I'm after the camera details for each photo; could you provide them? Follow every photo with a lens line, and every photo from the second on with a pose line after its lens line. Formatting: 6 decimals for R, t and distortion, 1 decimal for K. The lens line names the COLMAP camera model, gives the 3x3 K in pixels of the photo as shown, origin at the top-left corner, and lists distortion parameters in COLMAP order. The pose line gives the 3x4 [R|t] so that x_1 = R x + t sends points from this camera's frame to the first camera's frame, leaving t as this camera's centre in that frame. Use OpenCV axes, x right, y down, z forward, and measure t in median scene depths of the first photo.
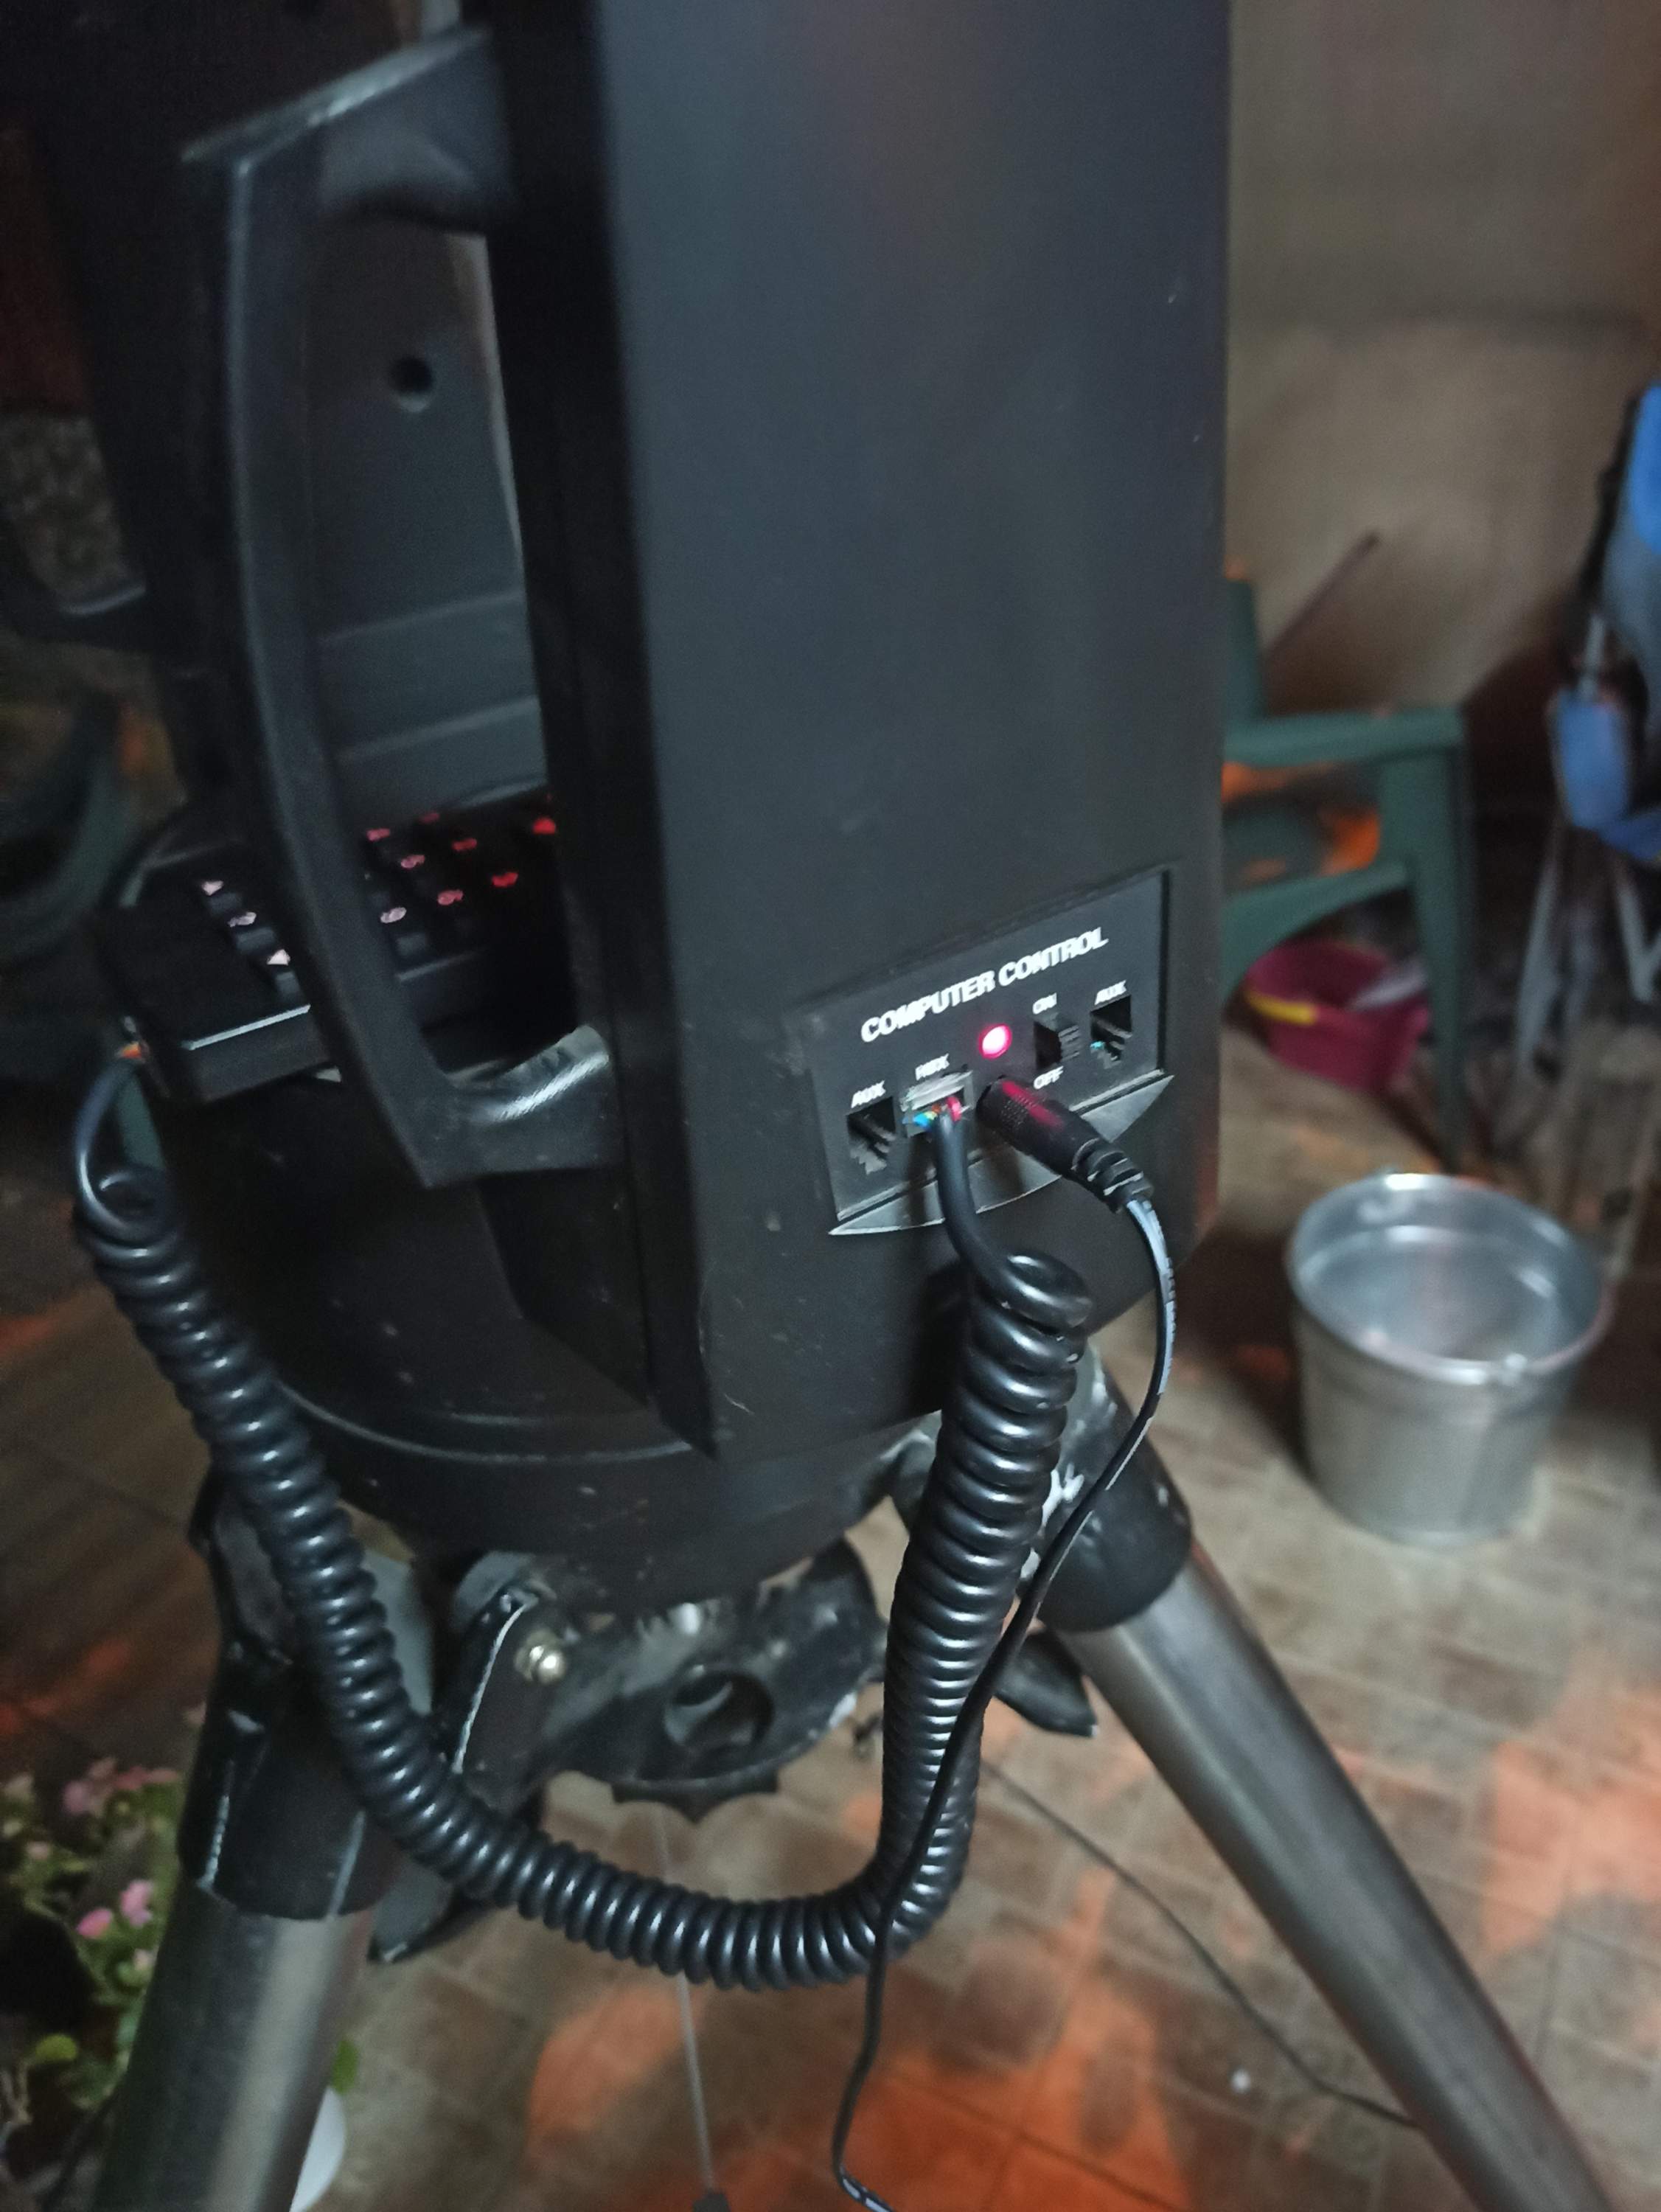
lens RADIAL K [[1555.0, 0, 830.5], [0, 1555.0, 1106.0], [0, 0, 1]] dist [-0.036746, -0.000156]
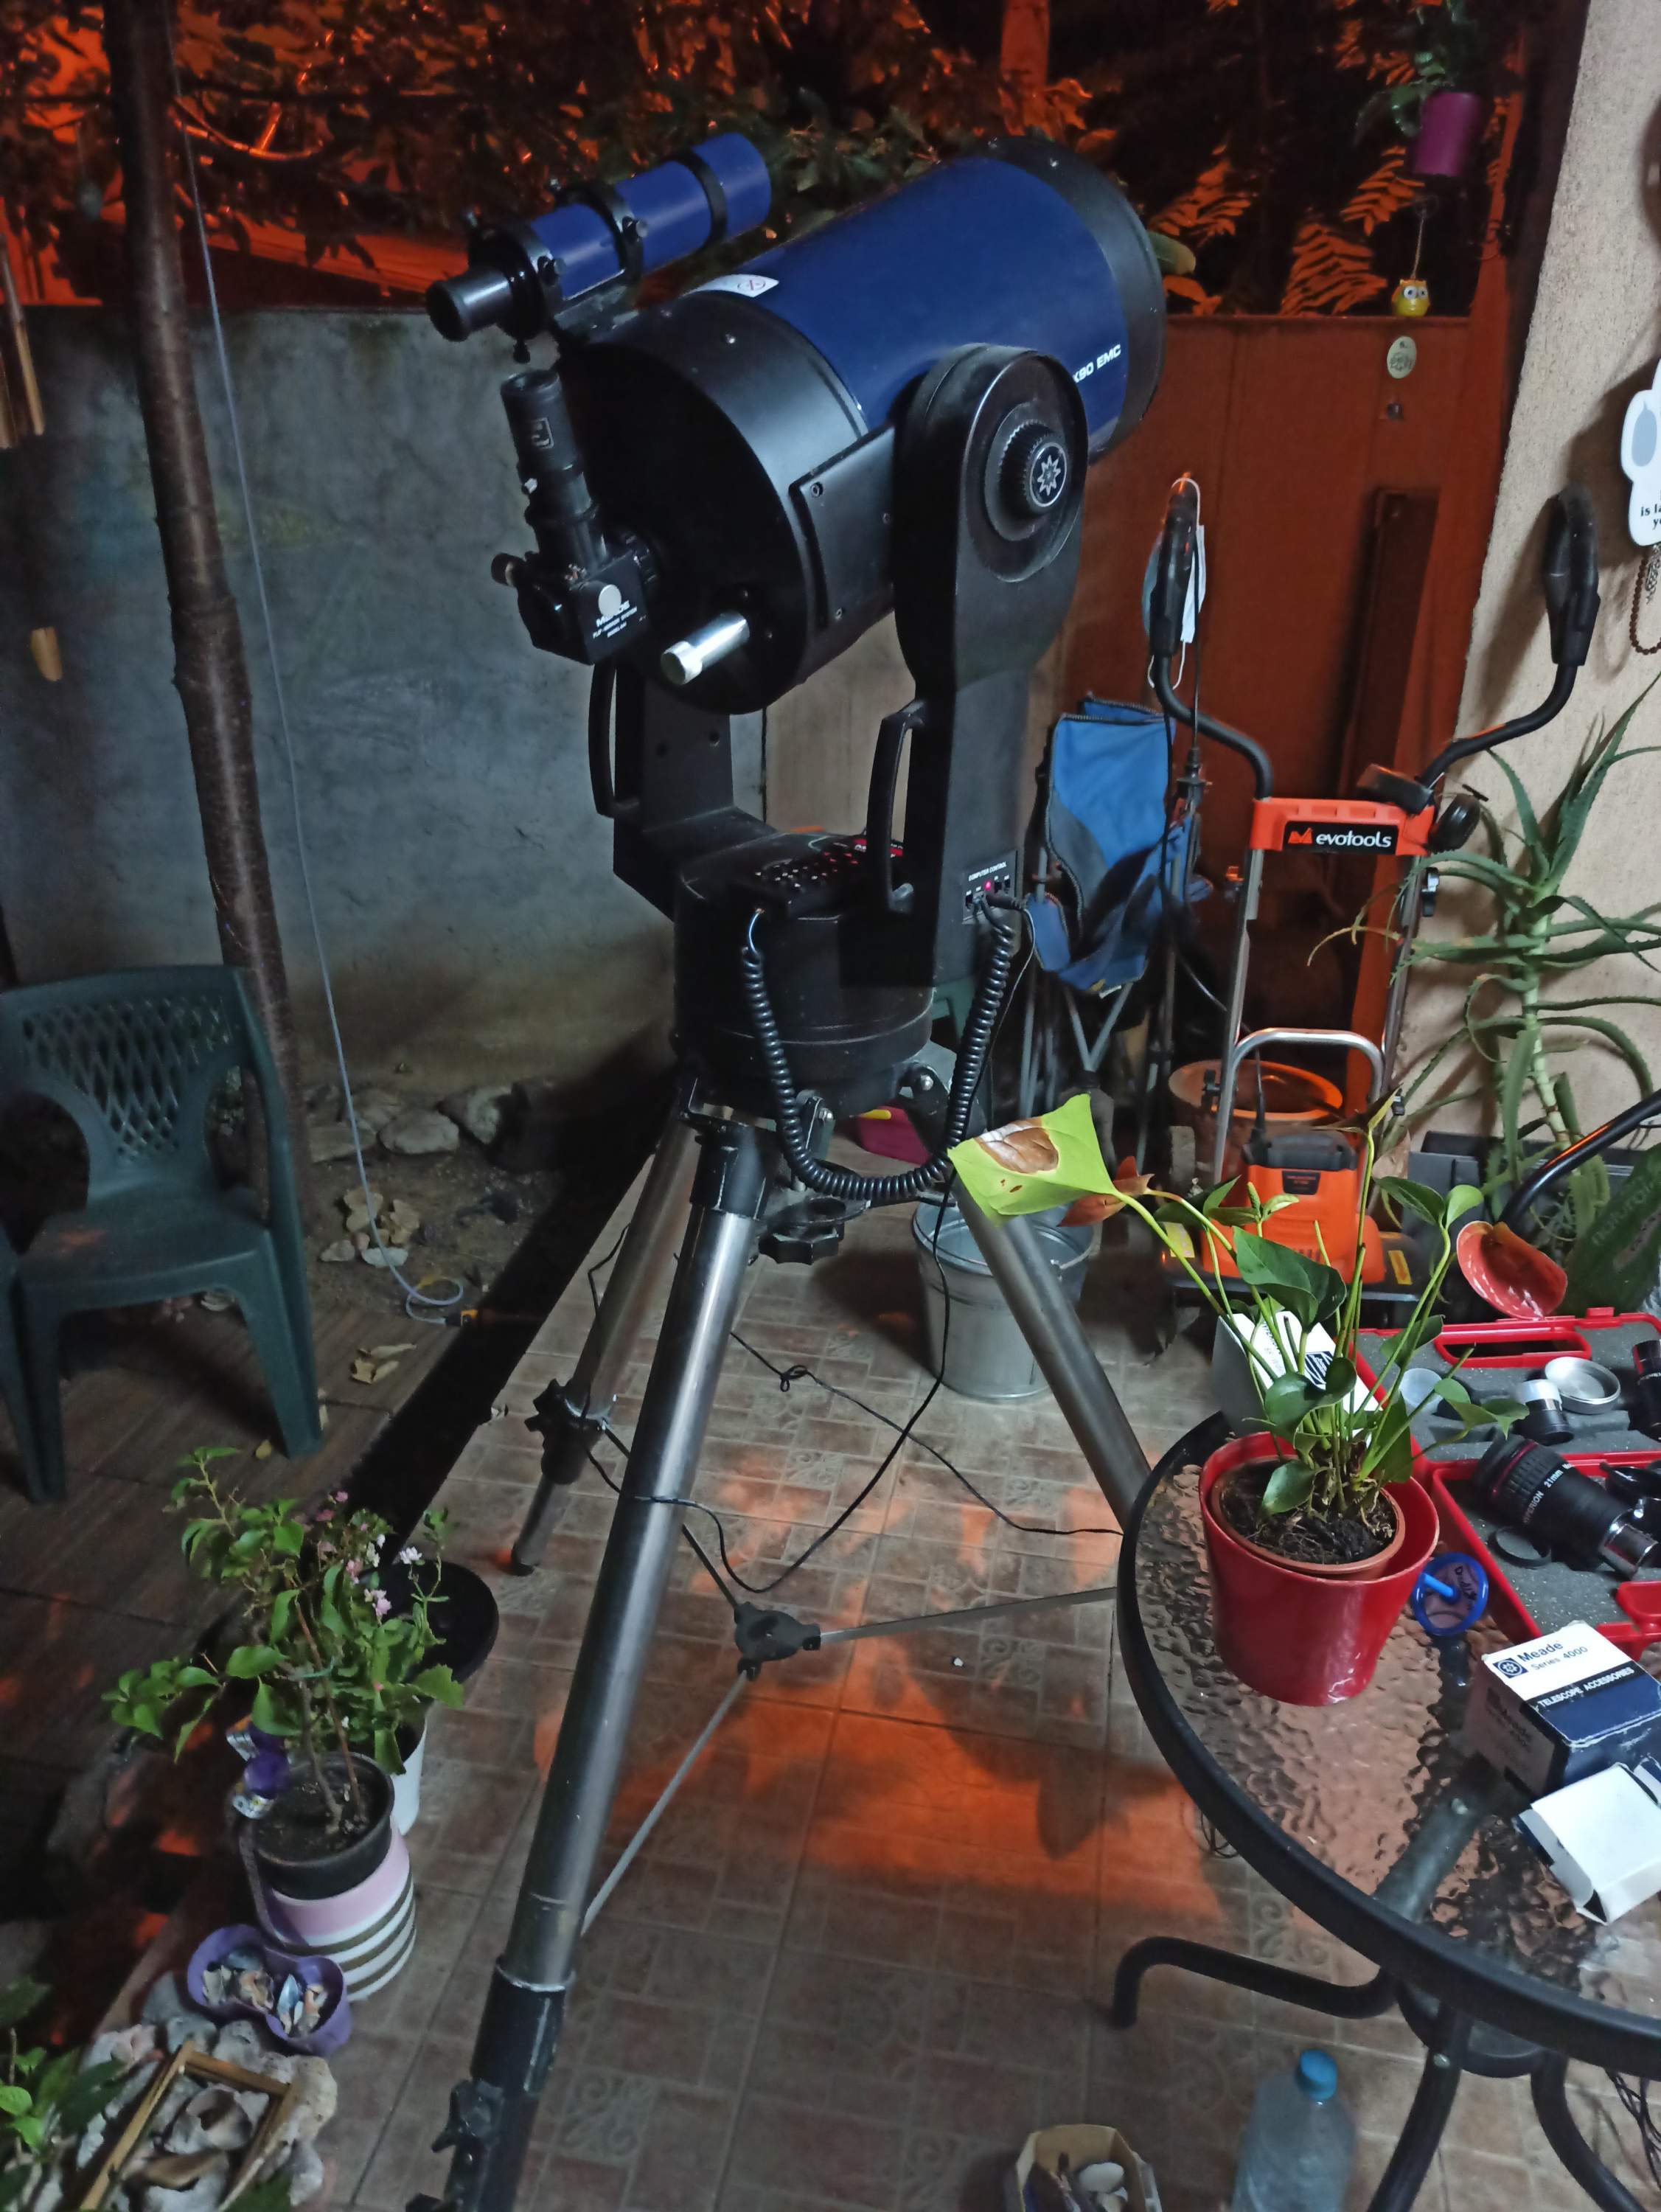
lens RADIAL K [[1555.0, 0, 830.5], [0, 1555.0, 1106.0], [0, 0, 1]] dist [-0.036746, -0.000156]
pose [[0.944754, -0.031690, 0.326245, -0.330163], [0.084864, 0.985026, -0.150072, 0.222893], [-0.316604, 0.169467, 0.933297, -0.538878]]
